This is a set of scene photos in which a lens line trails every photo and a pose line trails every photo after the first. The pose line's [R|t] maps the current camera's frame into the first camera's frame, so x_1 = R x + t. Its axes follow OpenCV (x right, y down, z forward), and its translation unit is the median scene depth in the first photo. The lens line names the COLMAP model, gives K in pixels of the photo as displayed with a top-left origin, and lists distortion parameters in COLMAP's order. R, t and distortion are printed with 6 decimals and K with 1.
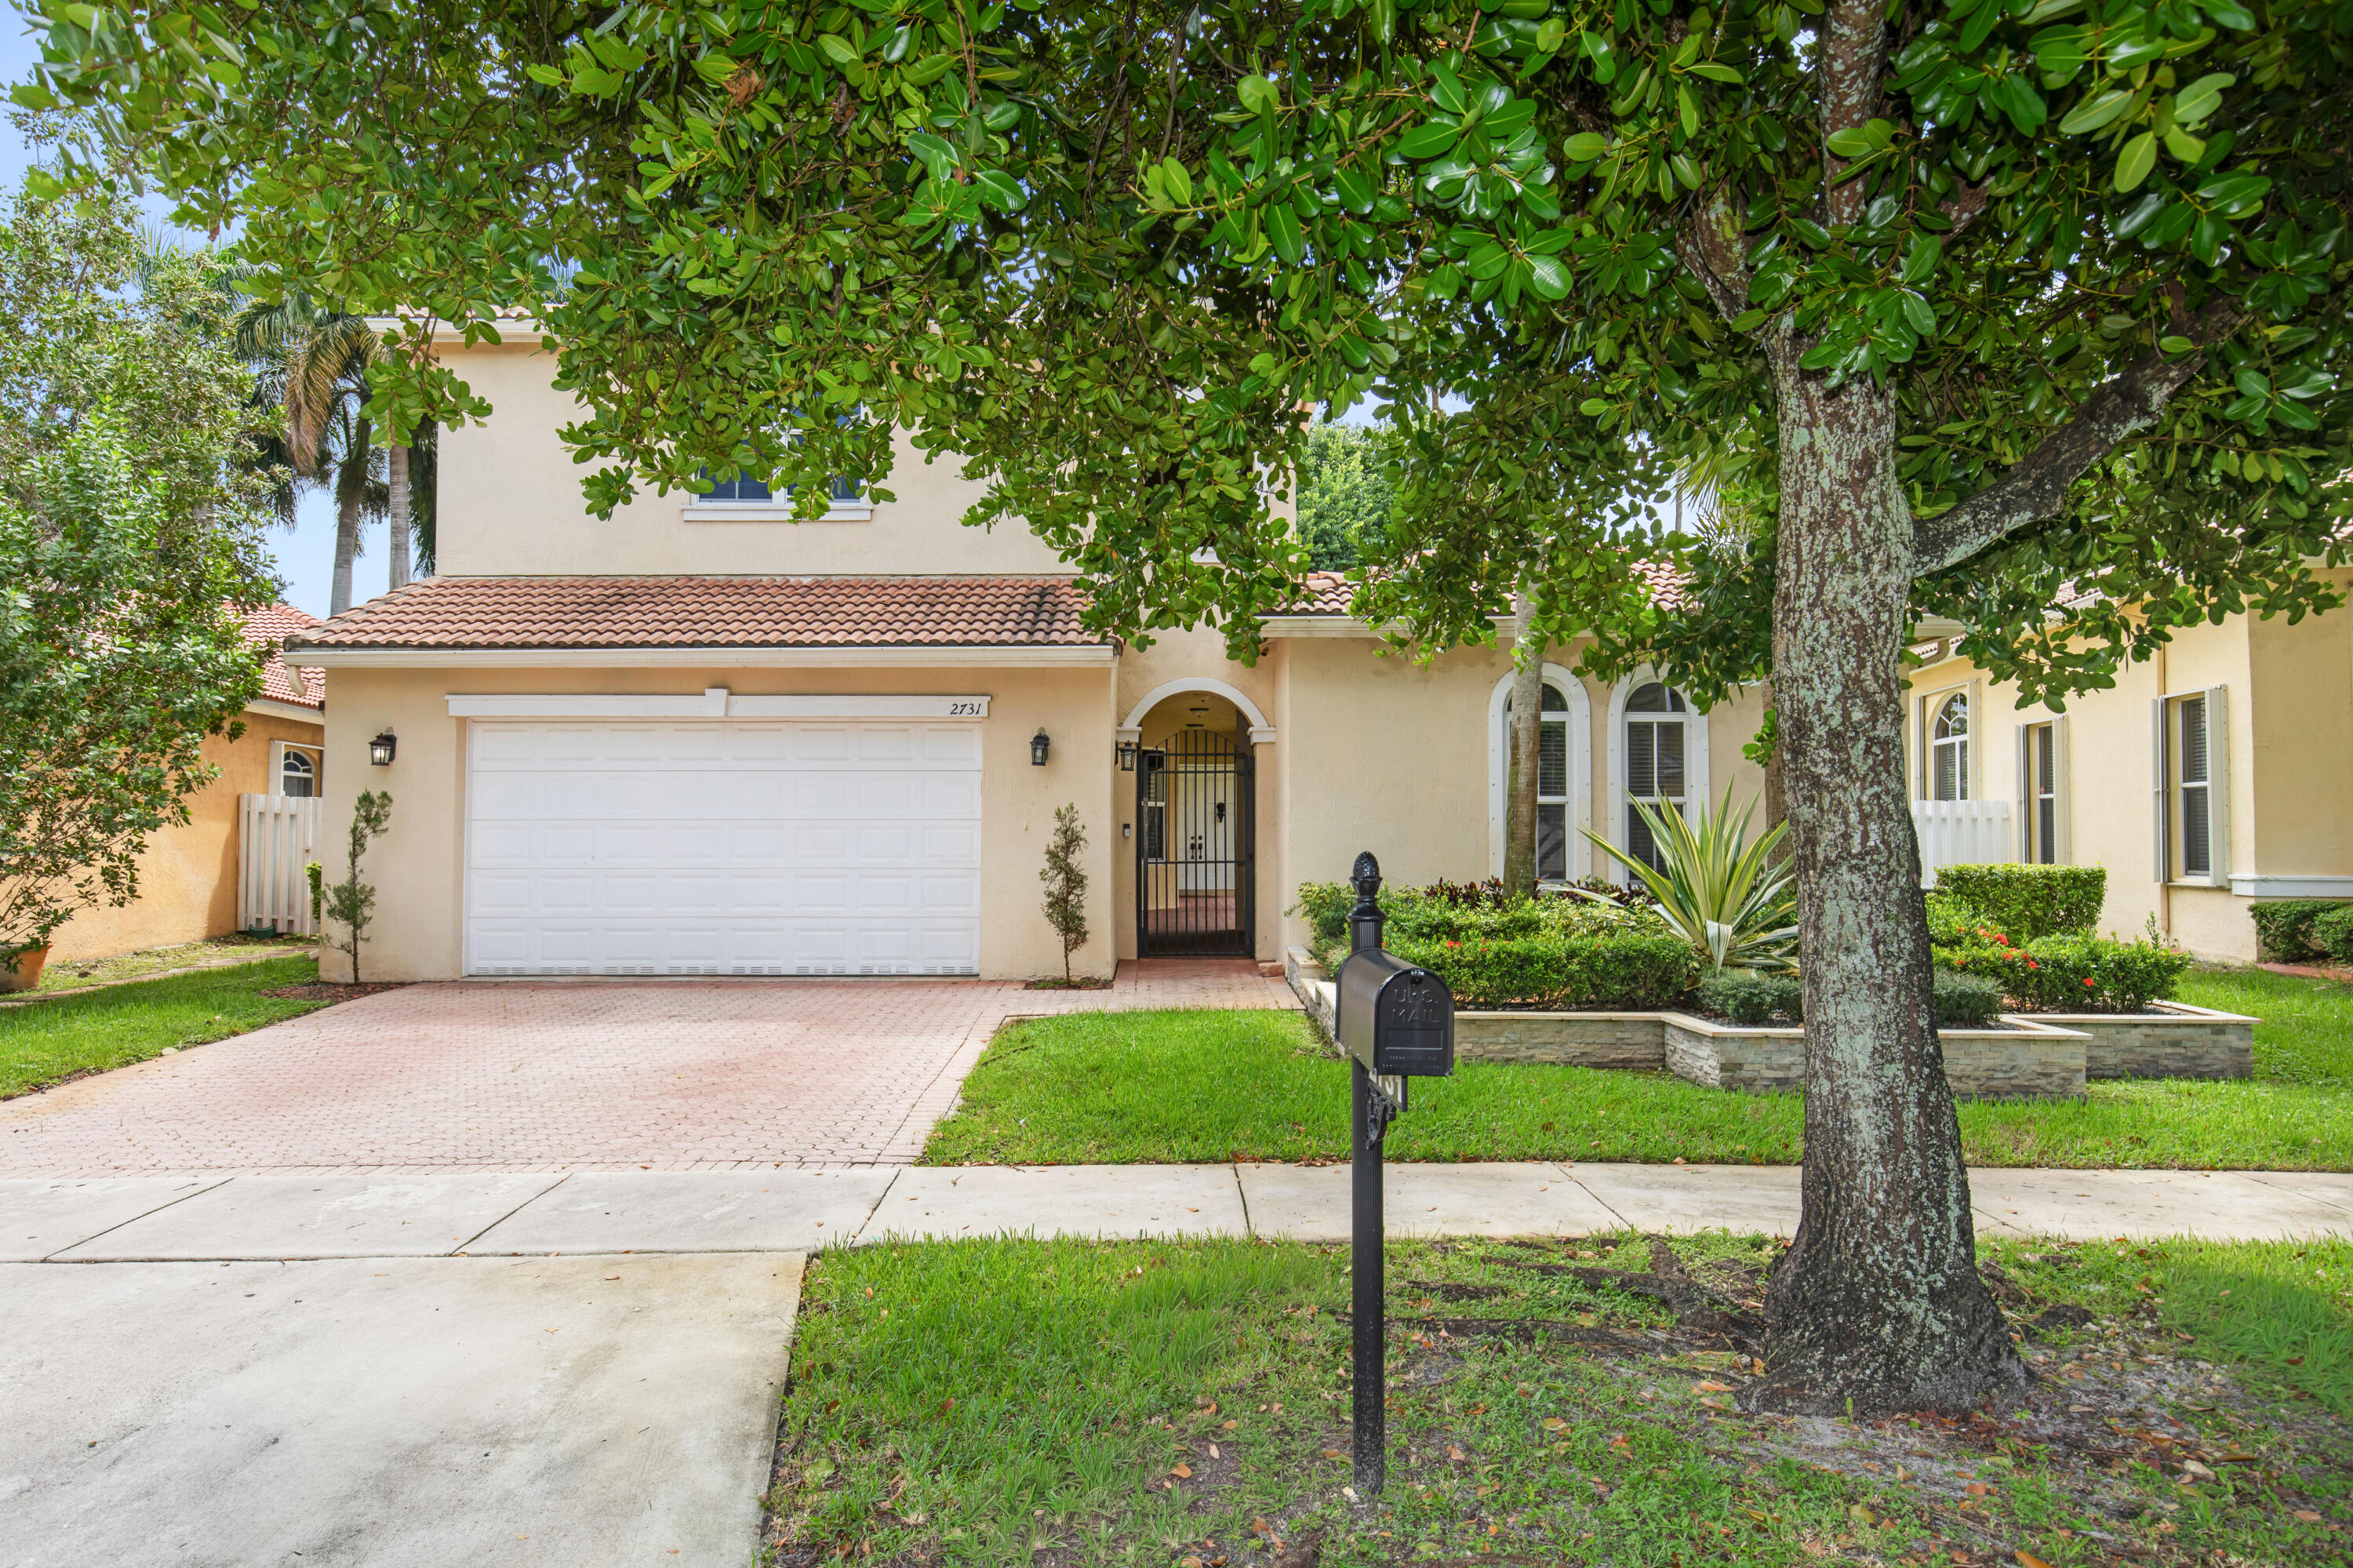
lens RADIAL K [[1164.4, 0, 1197.1], [0, 1164.4, 792.8], [0, 0, 1]] dist [-0.002812, -0.000247]
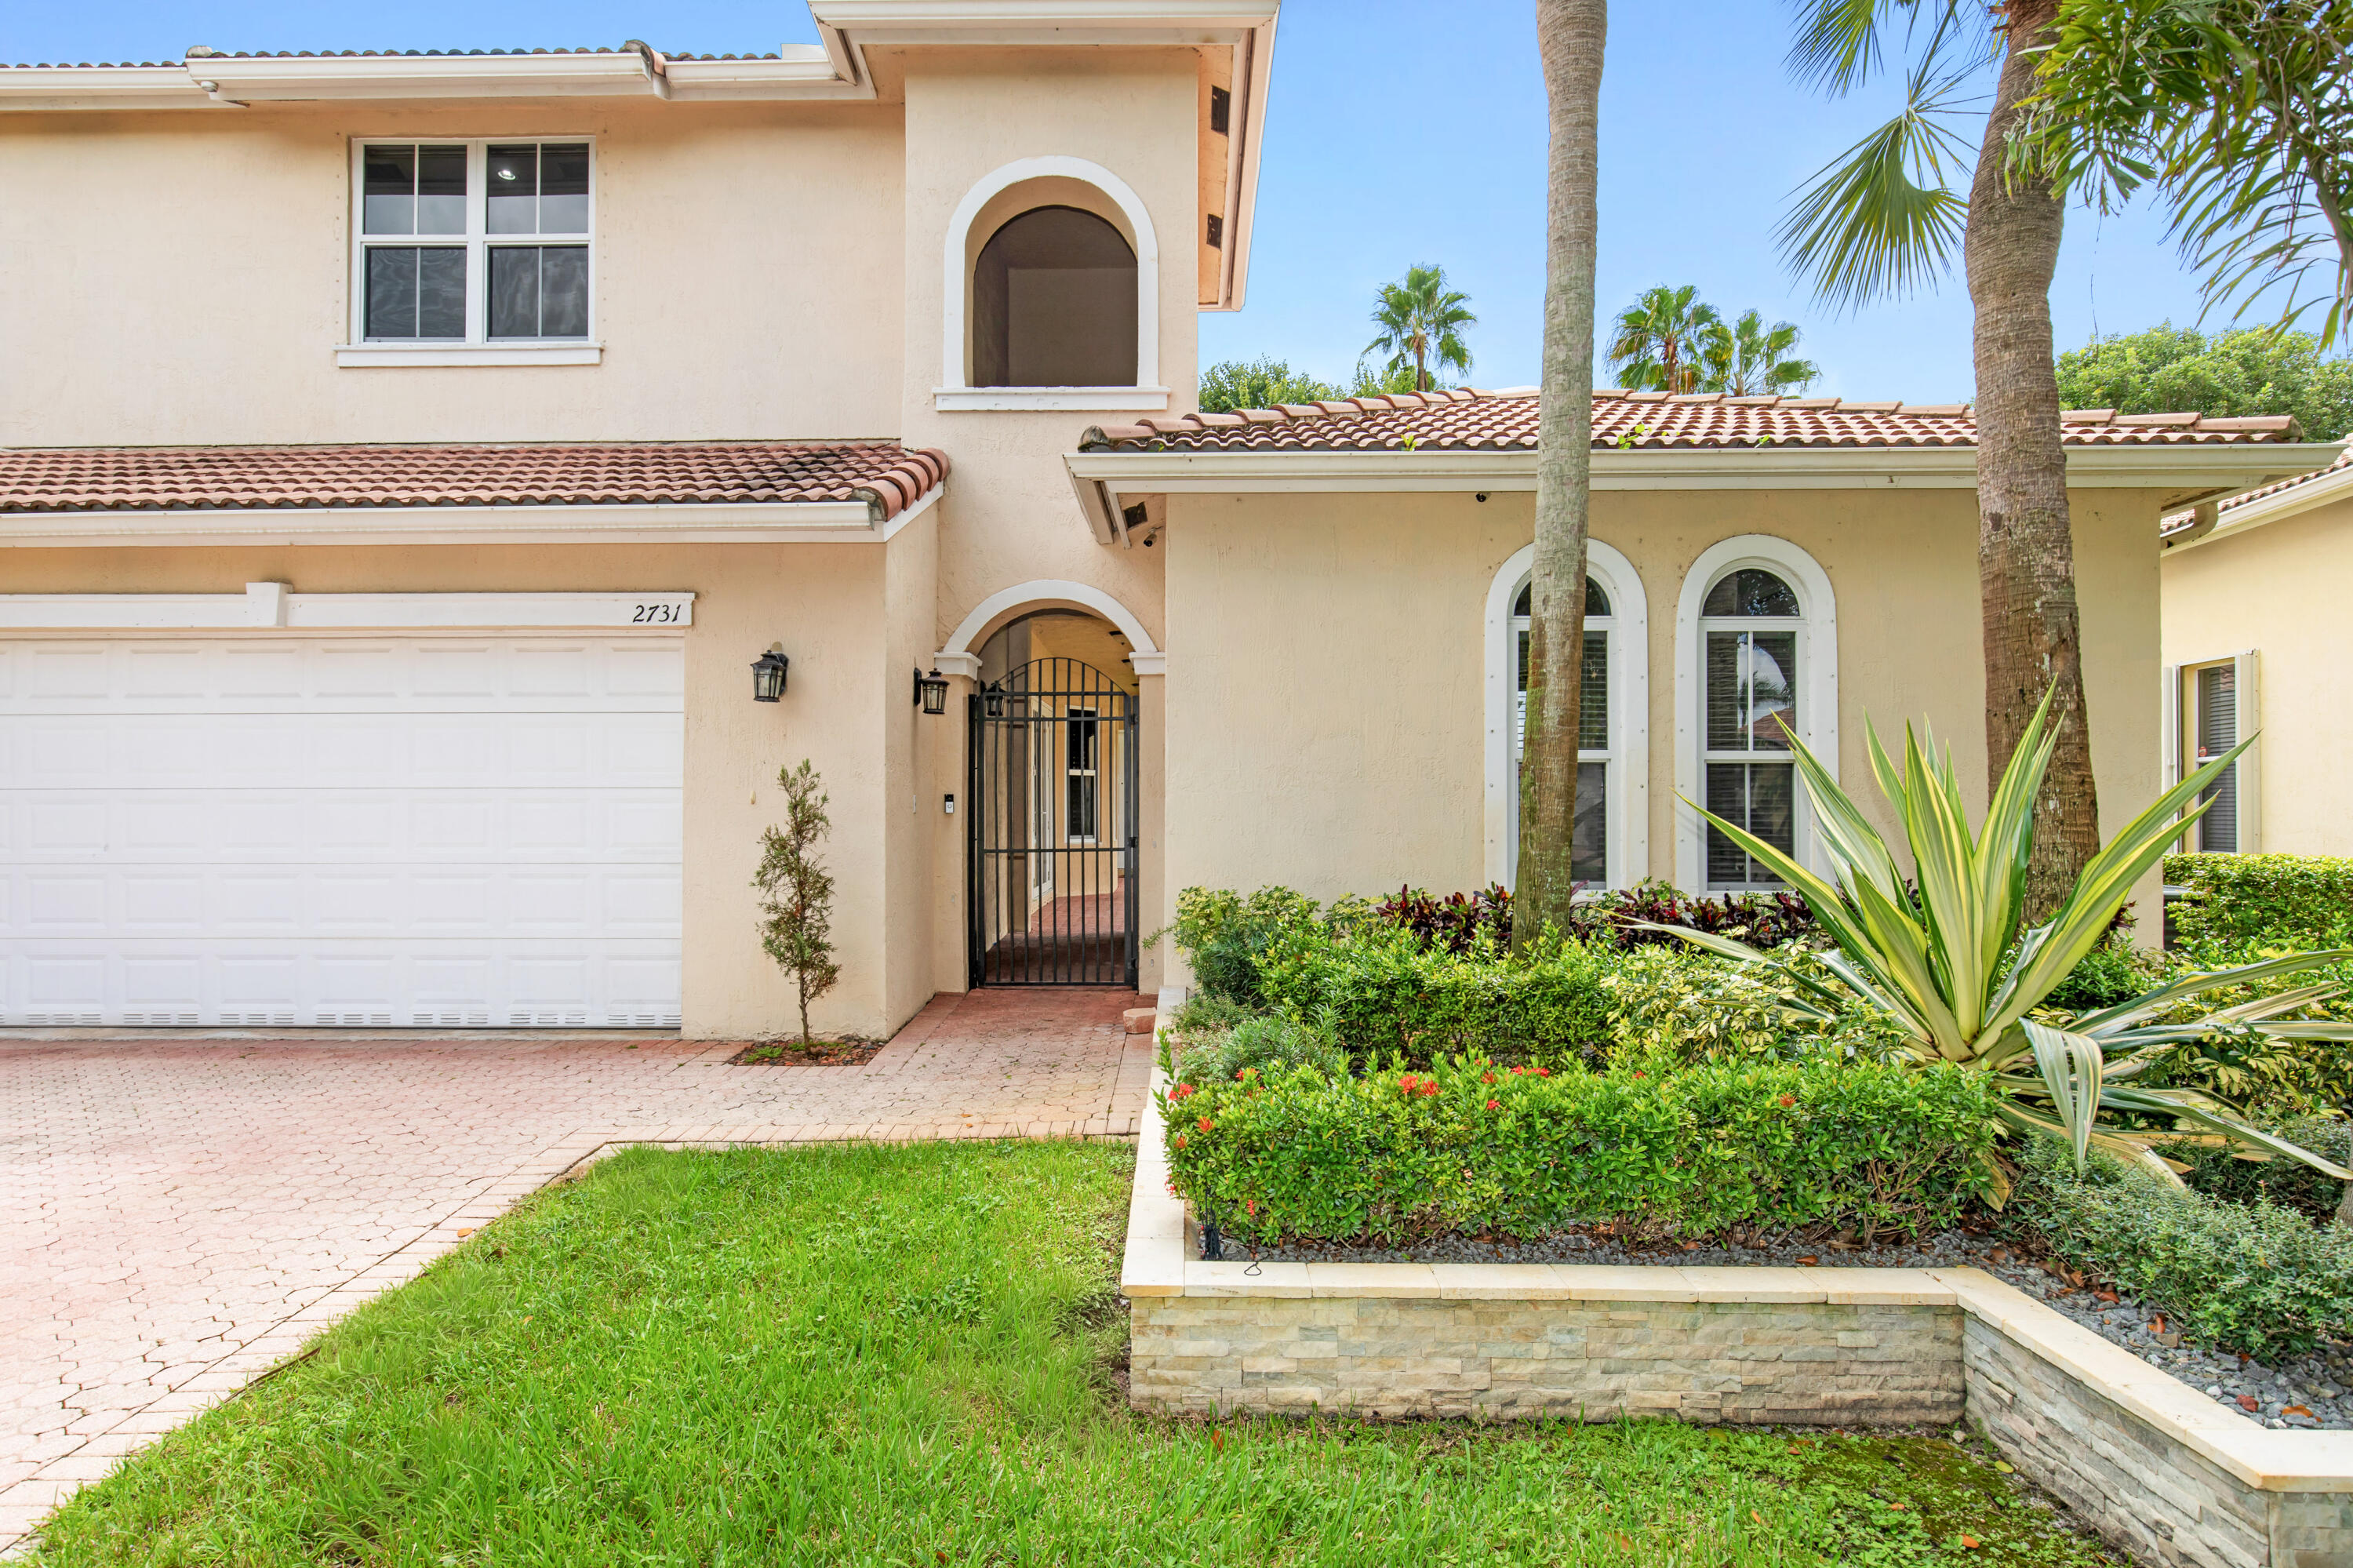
lens RADIAL K [[1180.6, 0, 1159.5], [0, 1180.6, 785.3], [0, 0, 1]] dist [-0.000276, 0.001169]
pose [[0.999926, -0.000431, -0.012162, 0.084352], [0.000645, 0.999845, 0.017591, 0.010644], [0.012152, -0.017597, 0.999771, 0.365914]]
